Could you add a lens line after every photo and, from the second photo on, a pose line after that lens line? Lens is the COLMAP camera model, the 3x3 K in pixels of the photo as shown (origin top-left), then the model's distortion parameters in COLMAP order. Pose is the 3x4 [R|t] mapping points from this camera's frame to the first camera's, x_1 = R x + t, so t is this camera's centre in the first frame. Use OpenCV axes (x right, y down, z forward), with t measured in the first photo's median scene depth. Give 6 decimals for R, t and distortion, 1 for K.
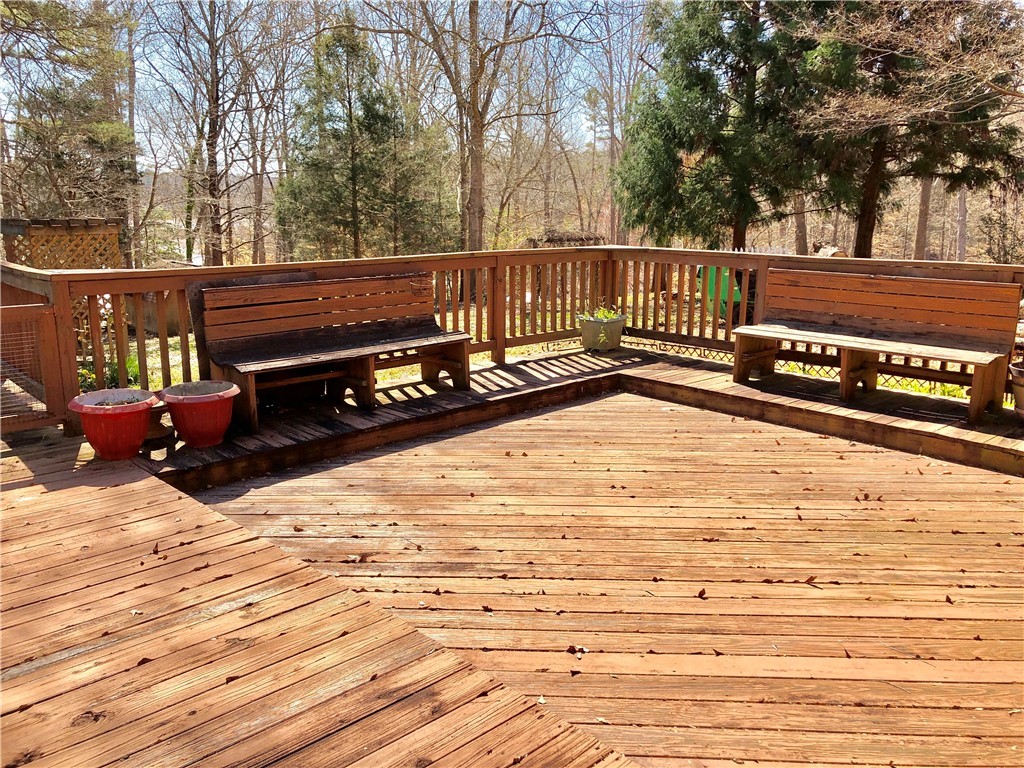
lens RADIAL K [[832.0, 0, 526.7], [0, 832.0, 378.7], [0, 0, 1]] dist [0.028778, -0.013894]
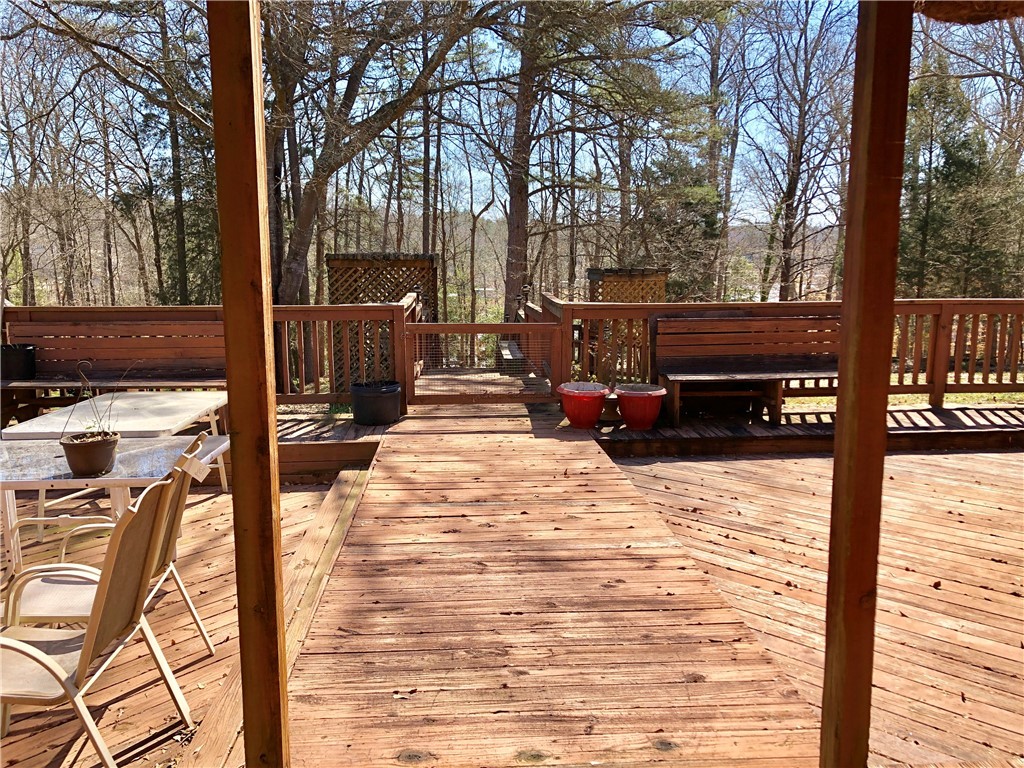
lens RADIAL K [[863.2, 0, 514.1], [0, 863.2, 374.9], [0, 0, 1]] dist [0.008387, 0.001147]
pose [[0.768885, 0.085265, -0.633676, 0.353381], [-0.127953, 0.991540, -0.021836, 0.047482], [0.626453, 0.097870, 0.773290, -0.244428]]
